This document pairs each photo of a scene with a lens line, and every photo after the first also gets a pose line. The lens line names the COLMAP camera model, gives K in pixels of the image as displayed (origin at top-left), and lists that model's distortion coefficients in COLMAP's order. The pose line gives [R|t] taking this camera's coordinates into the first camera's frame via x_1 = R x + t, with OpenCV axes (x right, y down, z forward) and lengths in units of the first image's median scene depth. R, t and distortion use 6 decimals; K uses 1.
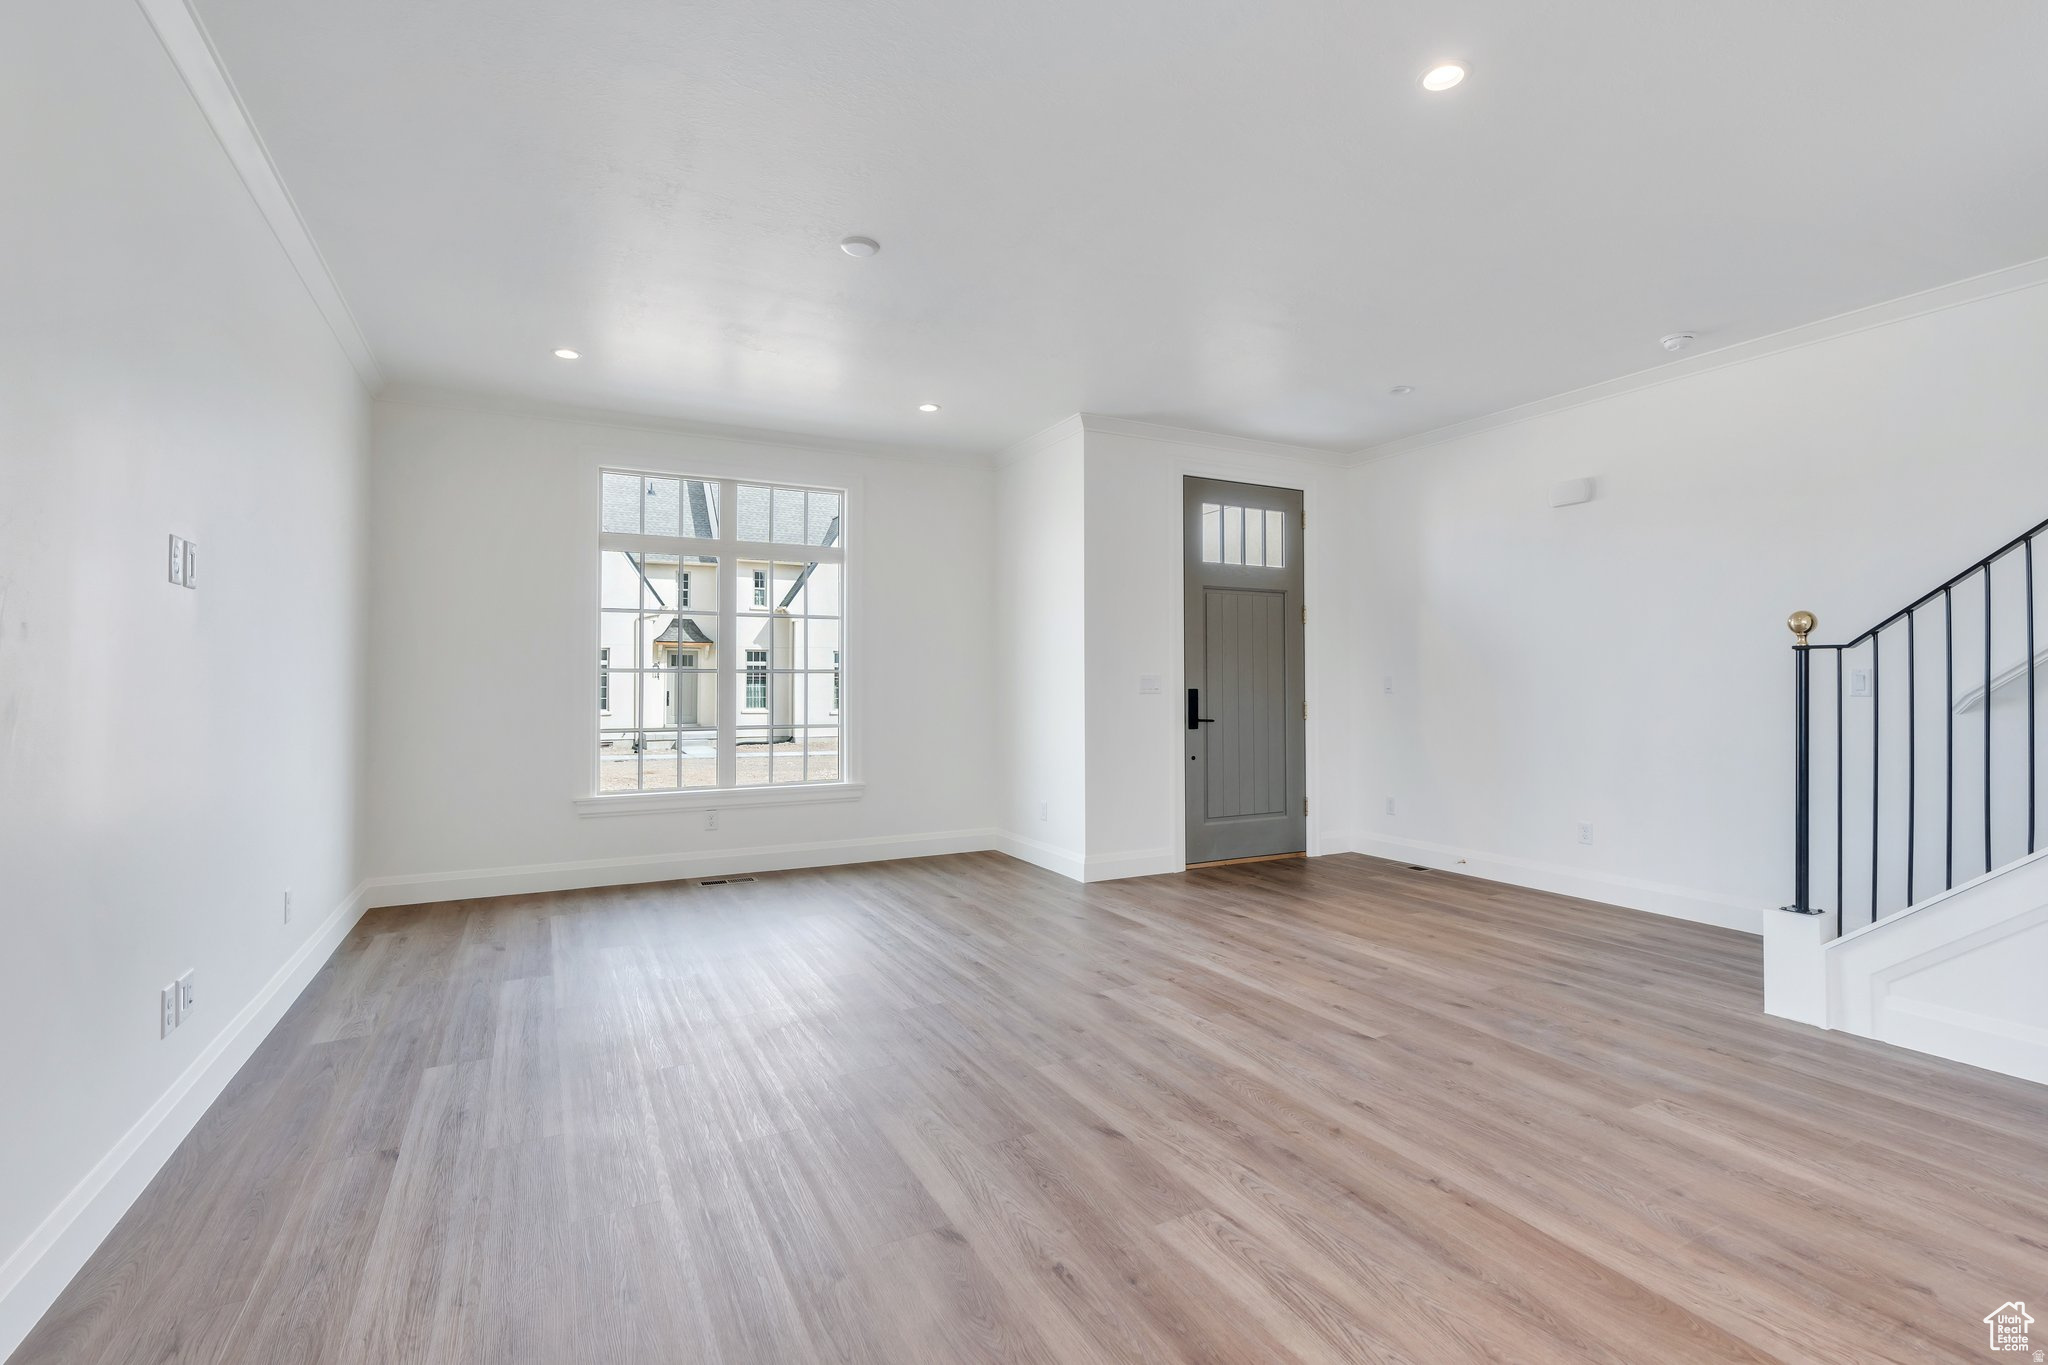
lens RADIAL K [[980.4, 0, 1035.5], [0, 980.4, 688.0], [0, 0, 1]] dist [-0.002904, -0.000244]
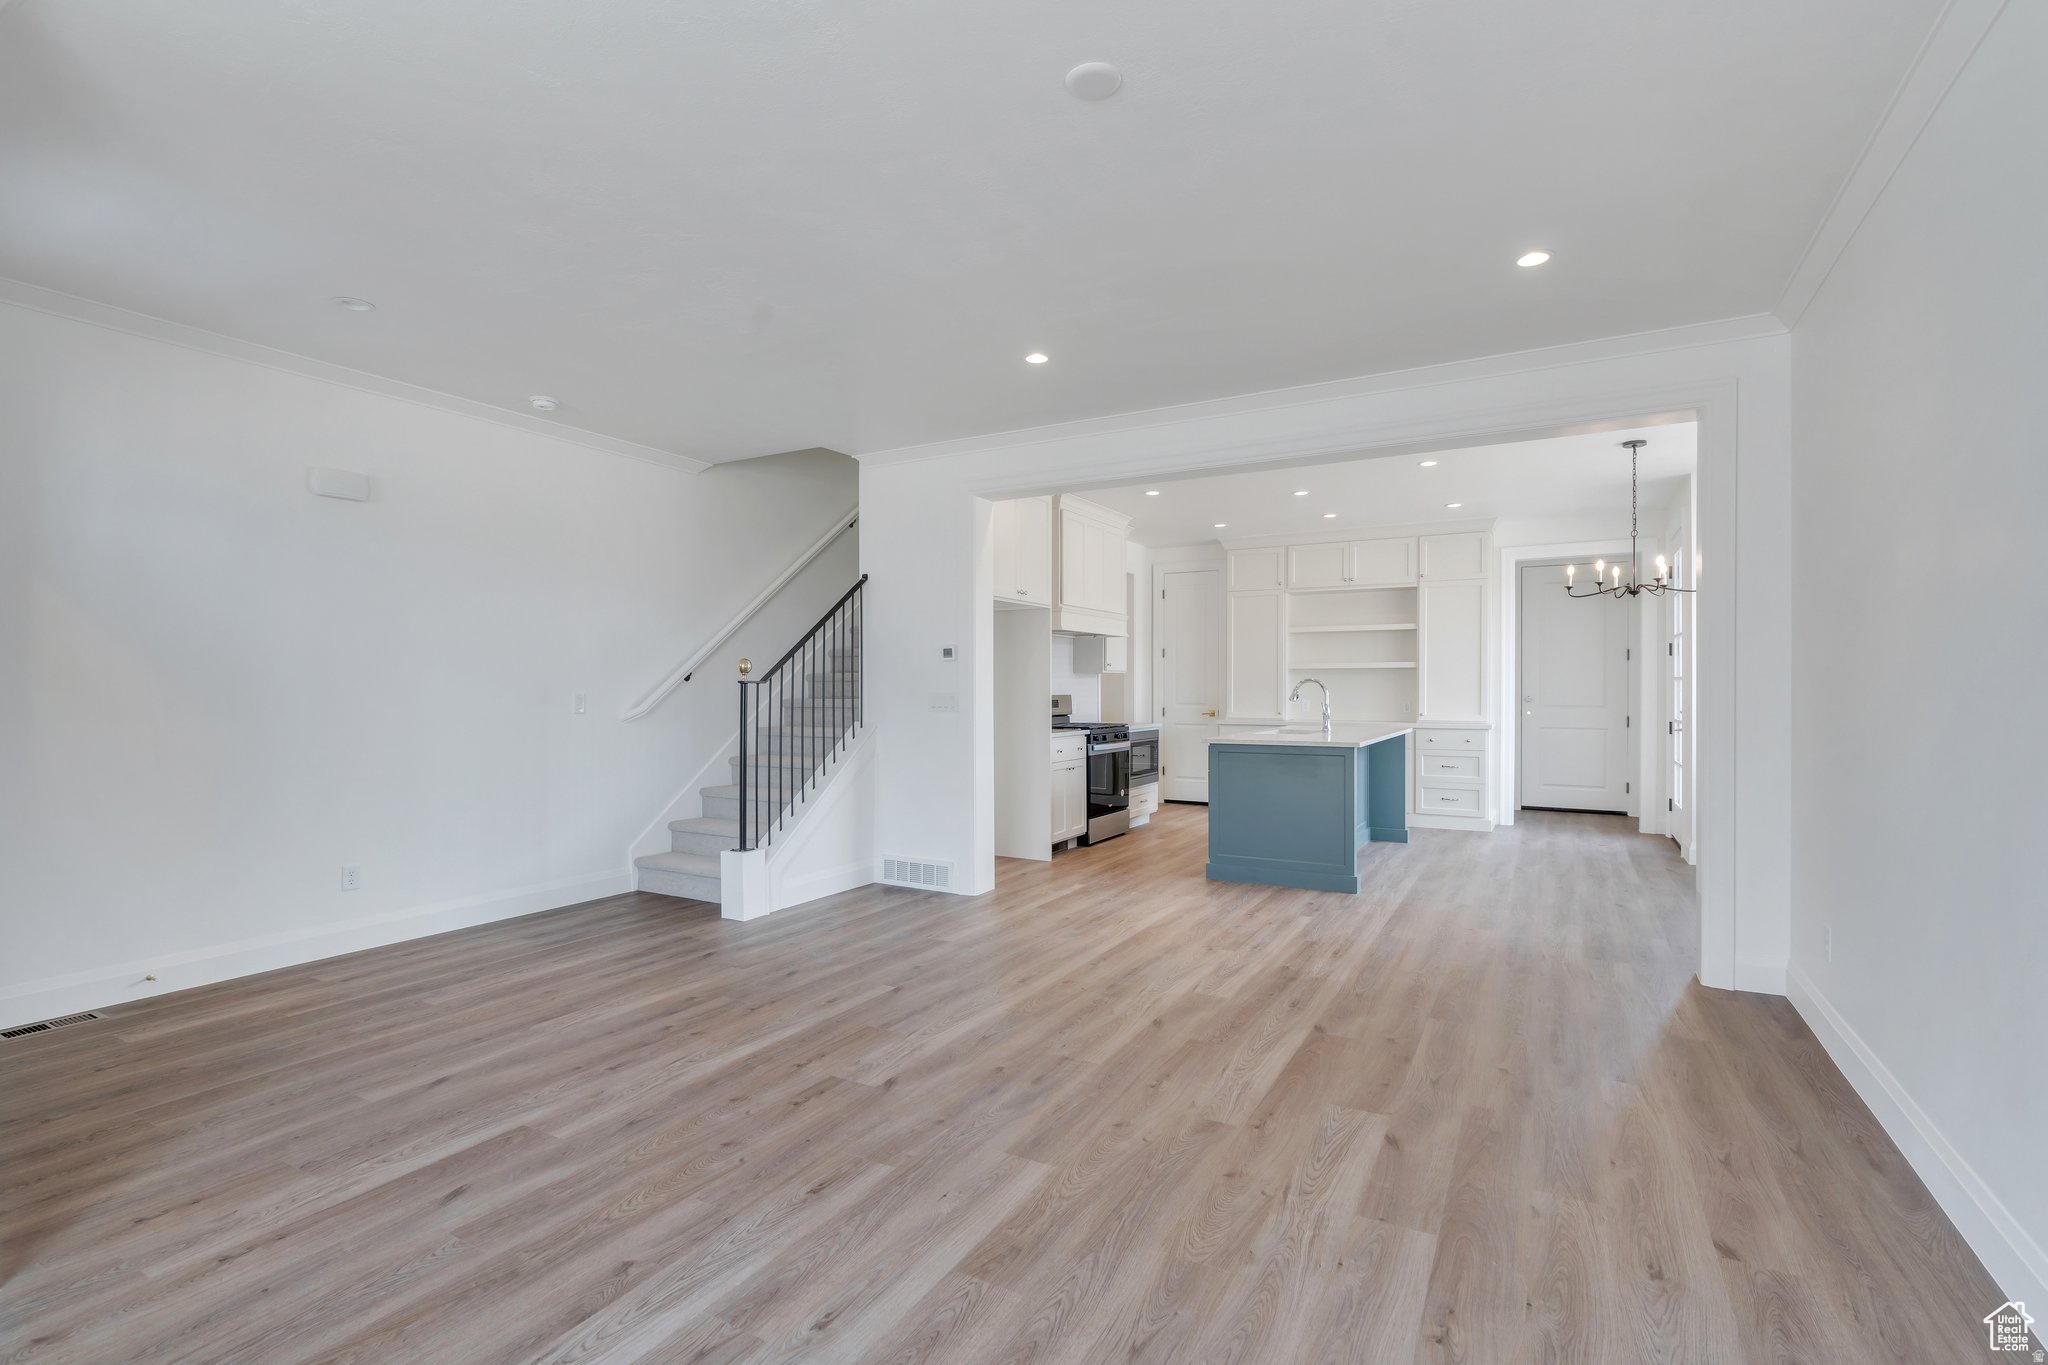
lens RADIAL K [[980.4, 0, 1035.5], [0, 980.4, 688.0], [0, 0, 1]] dist [-0.002904, -0.000244]
pose [[-0.578158, 0.002924, 0.815920, -0.784193], [0.000758, 0.999995, -0.003046, -0.027492], [-0.815925, -0.001143, -0.578157, 1.556752]]
